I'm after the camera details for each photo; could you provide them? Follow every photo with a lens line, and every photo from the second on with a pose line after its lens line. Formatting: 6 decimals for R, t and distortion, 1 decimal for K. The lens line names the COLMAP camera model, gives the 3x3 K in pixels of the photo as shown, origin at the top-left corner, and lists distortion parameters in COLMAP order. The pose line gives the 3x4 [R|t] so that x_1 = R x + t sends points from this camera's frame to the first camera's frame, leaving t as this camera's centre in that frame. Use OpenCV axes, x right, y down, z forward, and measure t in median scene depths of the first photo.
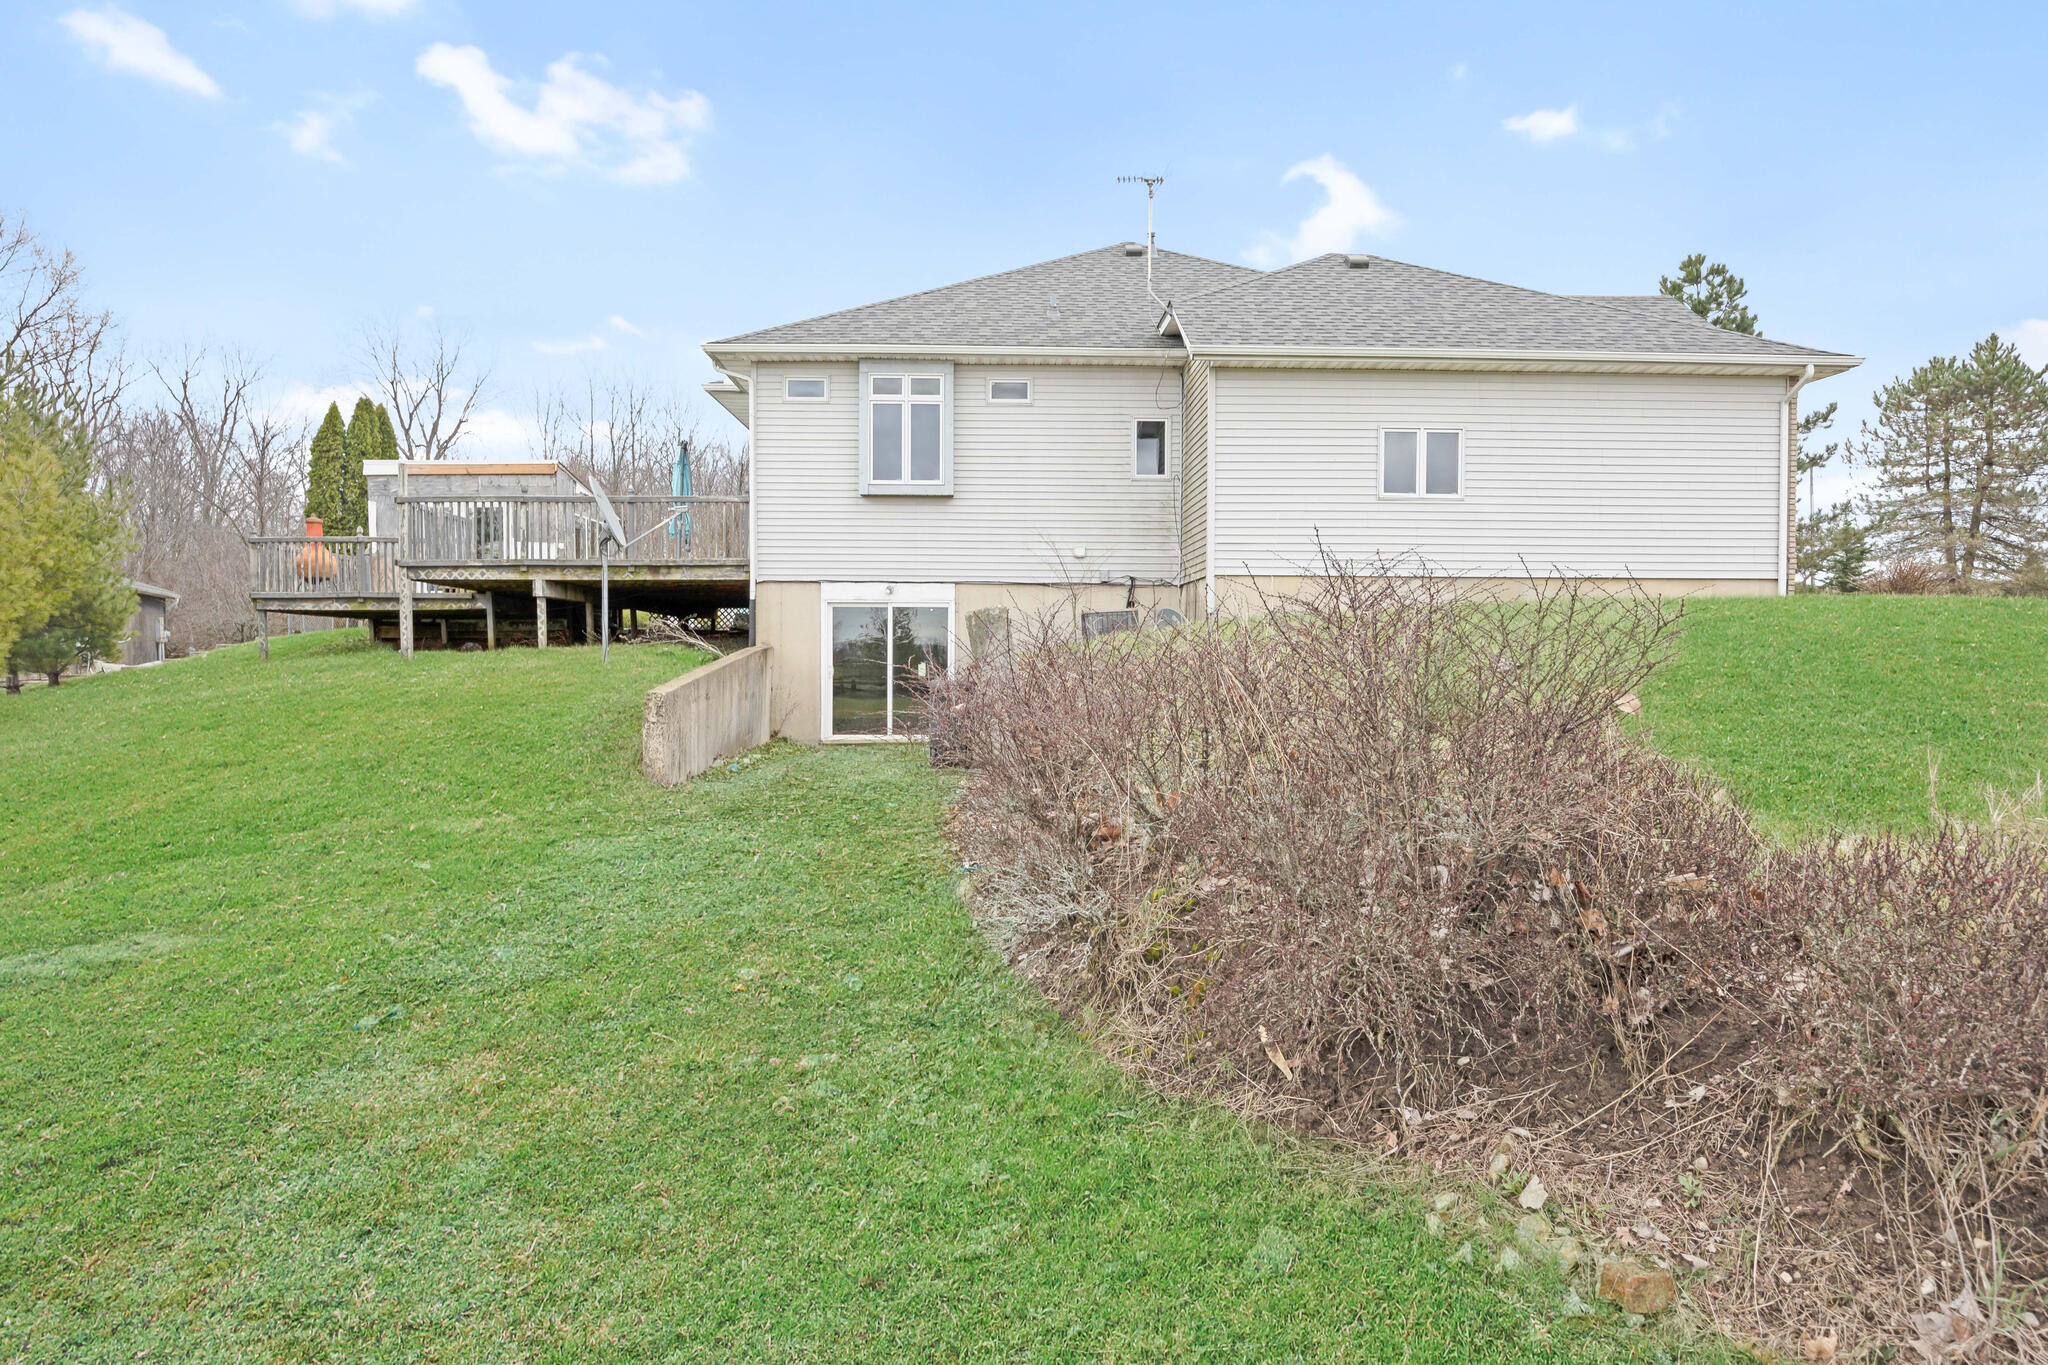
lens RADIAL K [[1209.7, 0, 1015.4], [0, 1209.7, 677.3], [0, 0, 1]] dist [-0.000282, -0.000317]
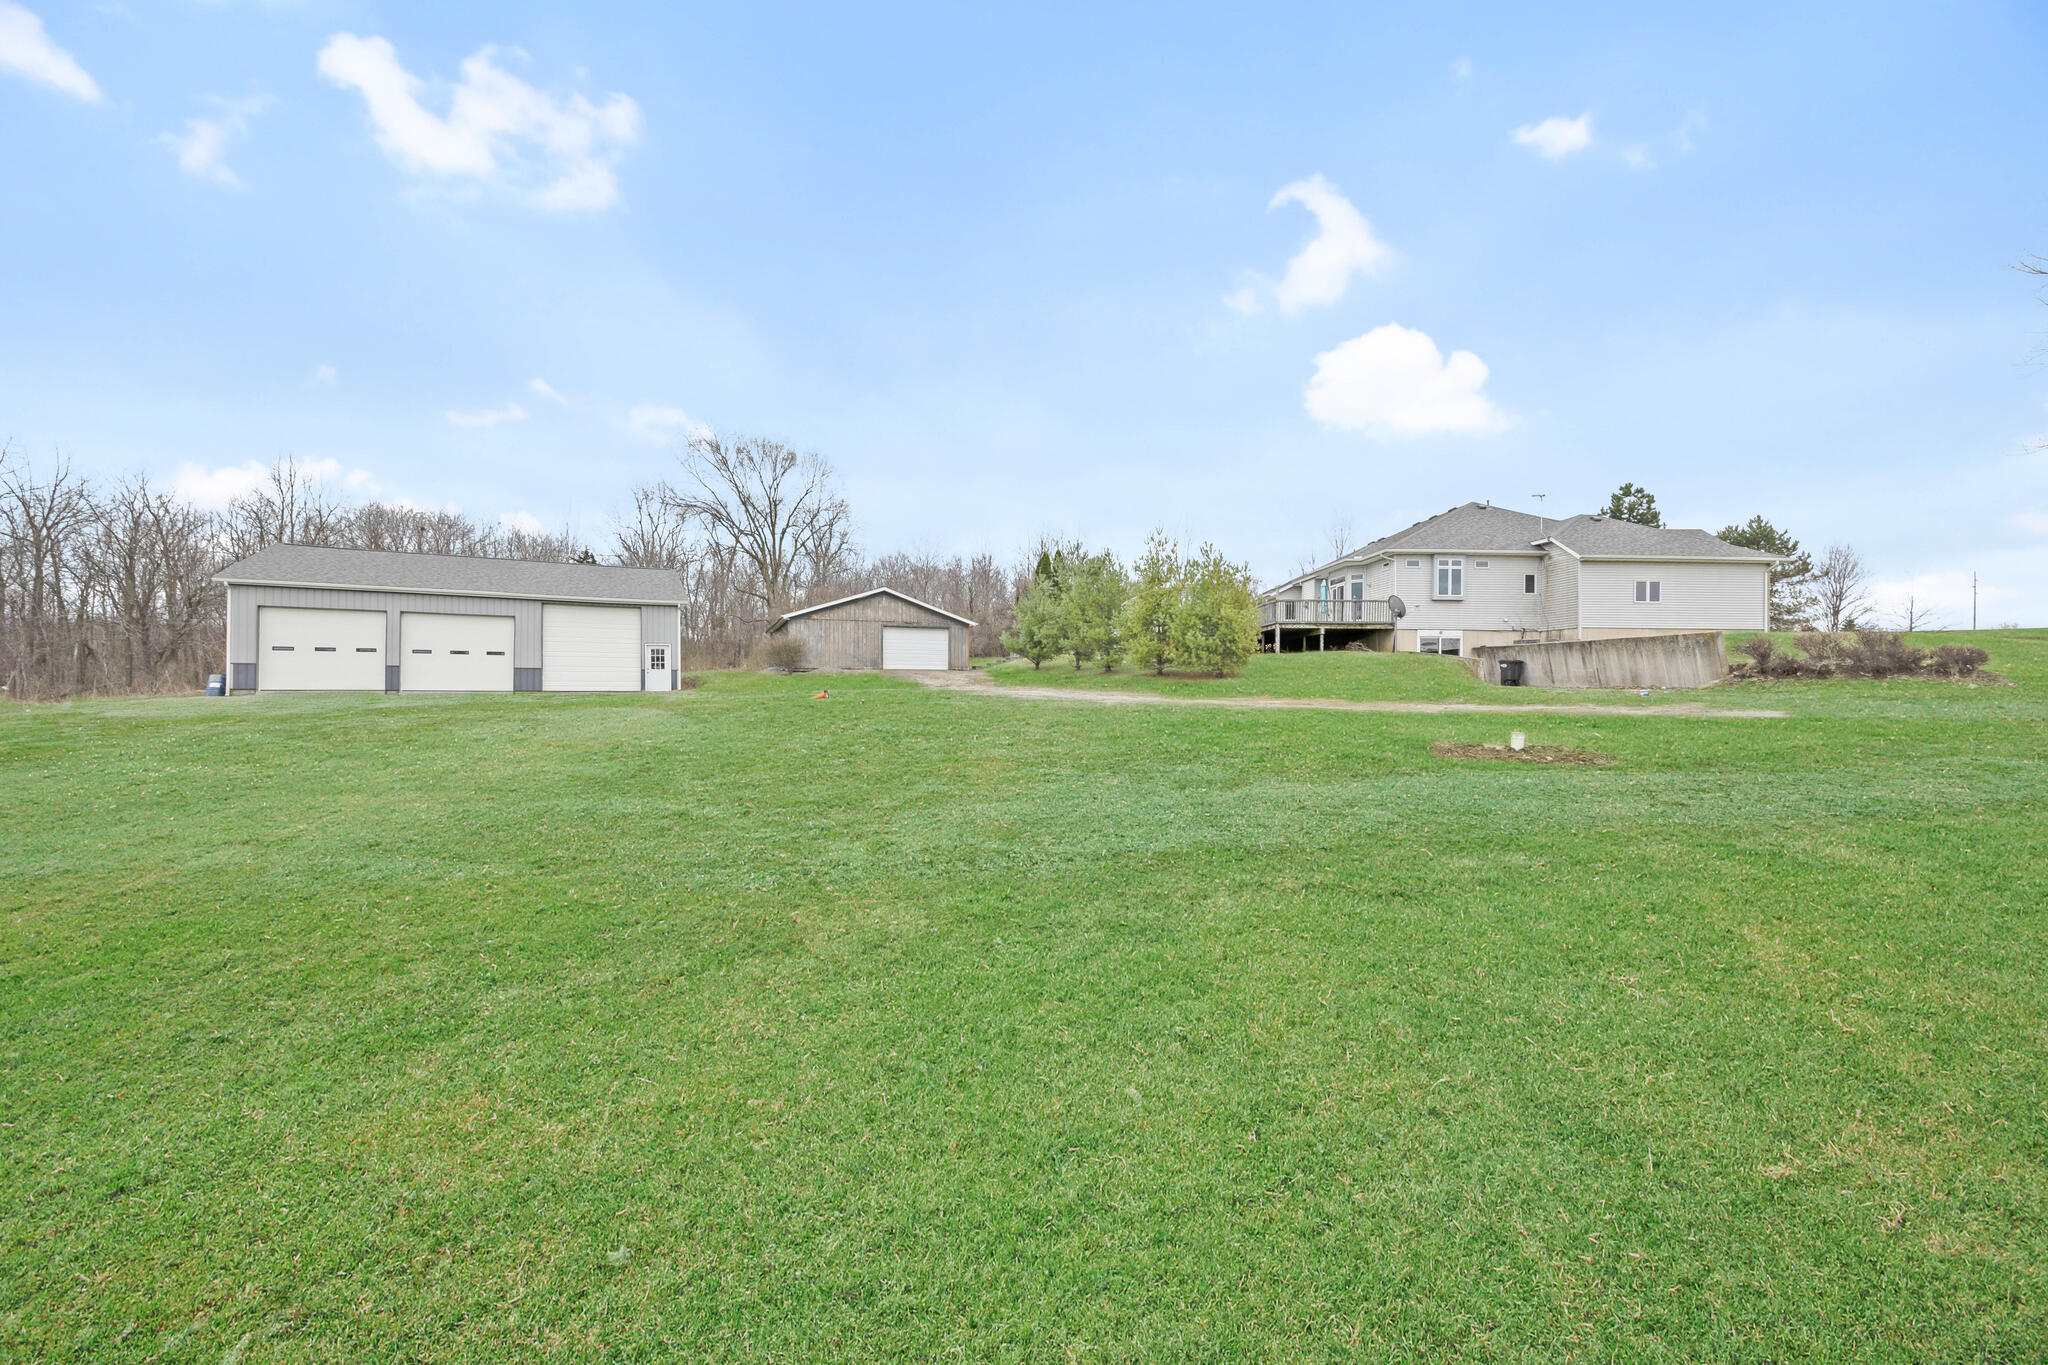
lens RADIAL K [[780.7, 0, 1021.6], [0, 780.7, 680.1], [0, 0, 1]] dist [-0.001635, -0.000678]
pose [[0.999765, 0.004216, -0.021246, -1.083116], [-0.004719, 0.999708, -0.023707, 0.093360], [0.021140, 0.023802, 0.999493, -0.905518]]
